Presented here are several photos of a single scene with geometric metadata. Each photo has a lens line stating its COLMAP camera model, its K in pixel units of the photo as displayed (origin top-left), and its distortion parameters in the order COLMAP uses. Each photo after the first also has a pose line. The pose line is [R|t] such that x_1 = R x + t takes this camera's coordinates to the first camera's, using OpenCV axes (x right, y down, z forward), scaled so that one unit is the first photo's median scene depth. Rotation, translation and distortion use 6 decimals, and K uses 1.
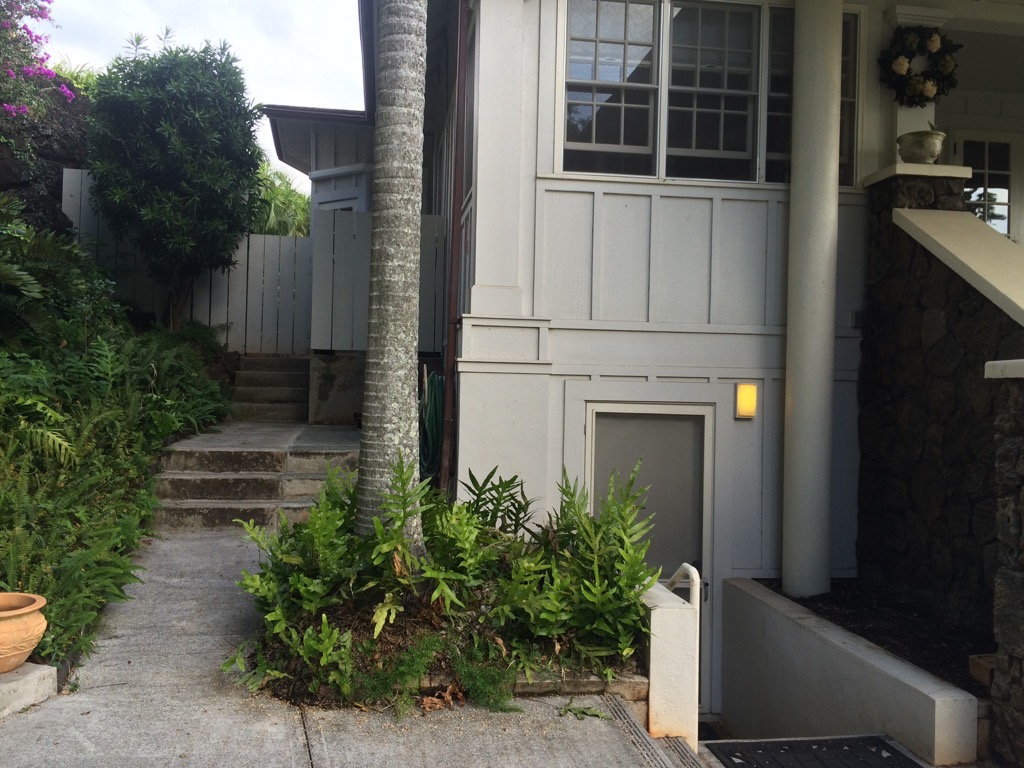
lens RADIAL K [[864.9, 0, 511.9], [0, 864.9, 381.6], [0, 0, 1]] dist [0.076954, -0.096875]
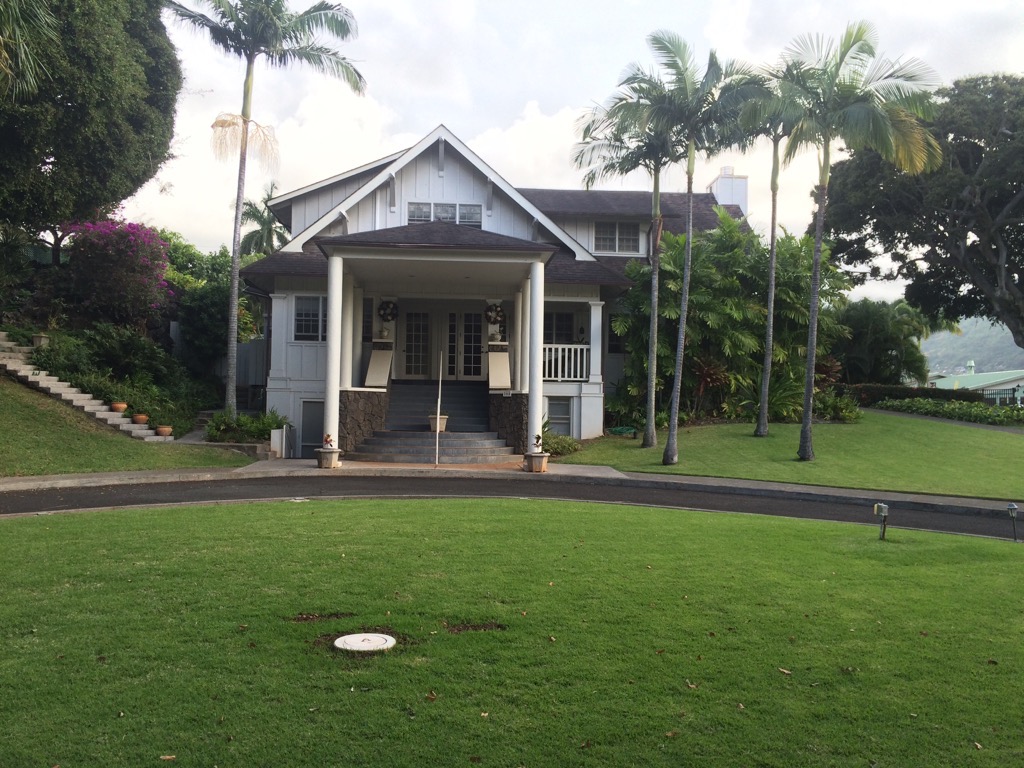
lens RADIAL K [[864.9, 0, 511.9], [0, 864.9, 381.6], [0, 0, 1]] dist [0.076954, -0.096875]
pose [[0.996459, -0.006499, -0.083833, 1.204174], [0.003885, 0.999502, -0.031306, 0.065054], [0.083995, 0.030869, 0.995988, -2.504230]]
